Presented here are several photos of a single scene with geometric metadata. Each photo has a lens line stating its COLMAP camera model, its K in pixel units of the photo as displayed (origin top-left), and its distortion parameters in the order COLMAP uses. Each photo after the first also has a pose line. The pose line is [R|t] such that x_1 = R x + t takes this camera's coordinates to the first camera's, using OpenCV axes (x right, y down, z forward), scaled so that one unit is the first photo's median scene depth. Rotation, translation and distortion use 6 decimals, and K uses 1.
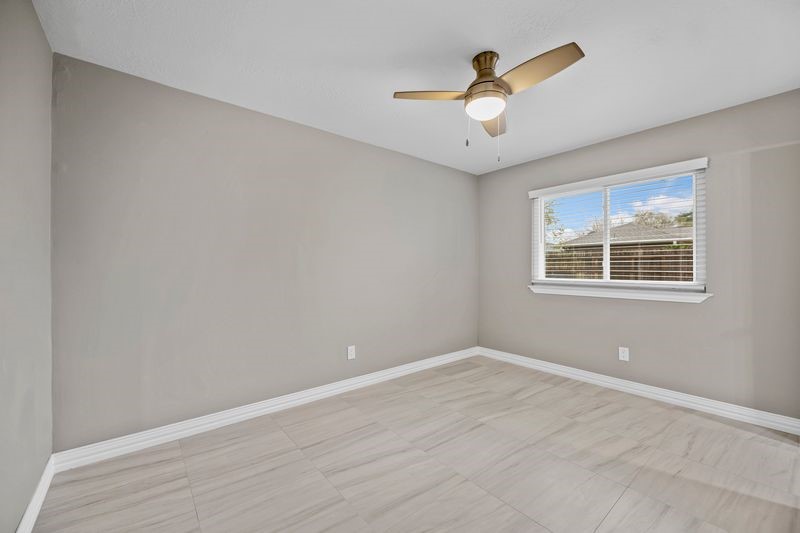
lens RADIAL K [[329.4, 0, 402.9], [0, 329.4, 270.5], [0, 0, 1]] dist [0.000038, 0.000077]
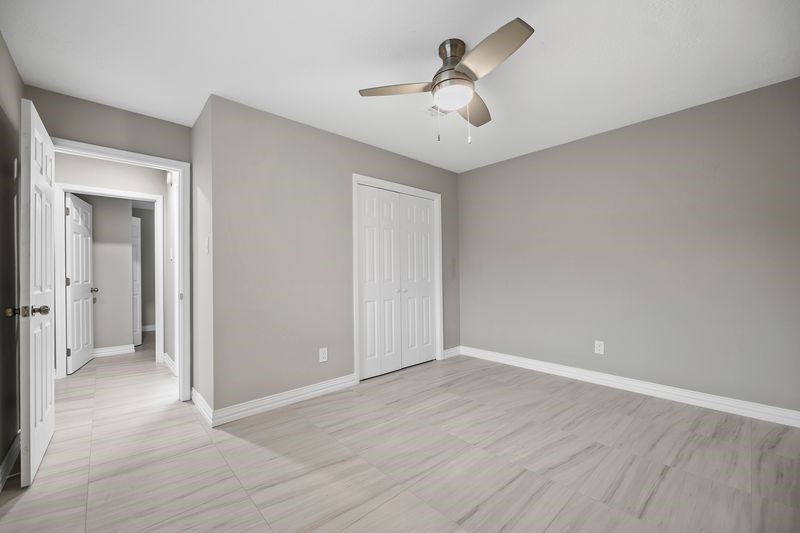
lens RADIAL K [[329.4, 0, 402.9], [0, 329.4, 270.5], [0, 0, 1]] dist [0.000038, 0.000077]
pose [[-0.998603, 0.009391, -0.051998, 0.454638], [0.009717, 0.999935, -0.006008, 0.028260], [0.051938, -0.006505, -0.998629, 1.951499]]
